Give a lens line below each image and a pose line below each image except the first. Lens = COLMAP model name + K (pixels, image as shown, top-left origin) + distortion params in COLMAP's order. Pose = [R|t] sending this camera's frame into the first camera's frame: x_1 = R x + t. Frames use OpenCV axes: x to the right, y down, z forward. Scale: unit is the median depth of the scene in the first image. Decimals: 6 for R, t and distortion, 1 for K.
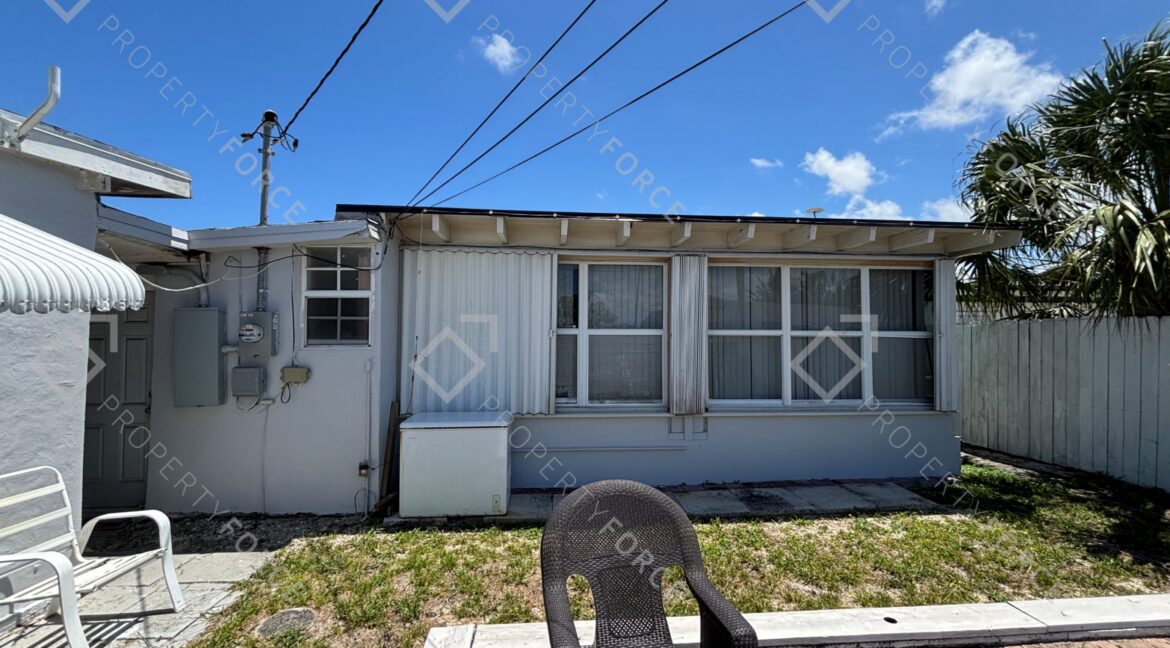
lens RADIAL K [[462.8, 0, 585.0], [0, 462.8, 324.0], [0, 0, 1]] dist [-0.000333, -0.000075]
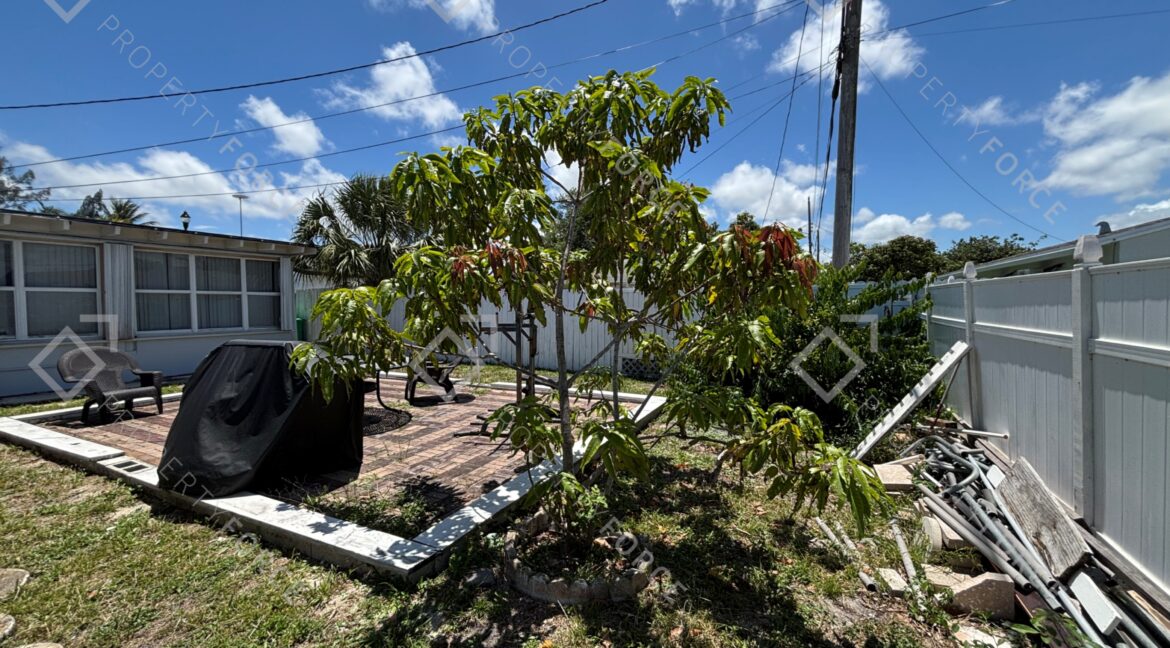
lens RADIAL K [[462.8, 0, 585.0], [0, 462.8, 324.0], [0, 0, 1]] dist [-0.000333, -0.000075]
pose [[0.489807, -0.045284, 0.870654, -0.381087], [-0.038188, 0.996577, 0.073317, -0.045566], [-0.870994, -0.069159, 0.486402, -1.181061]]
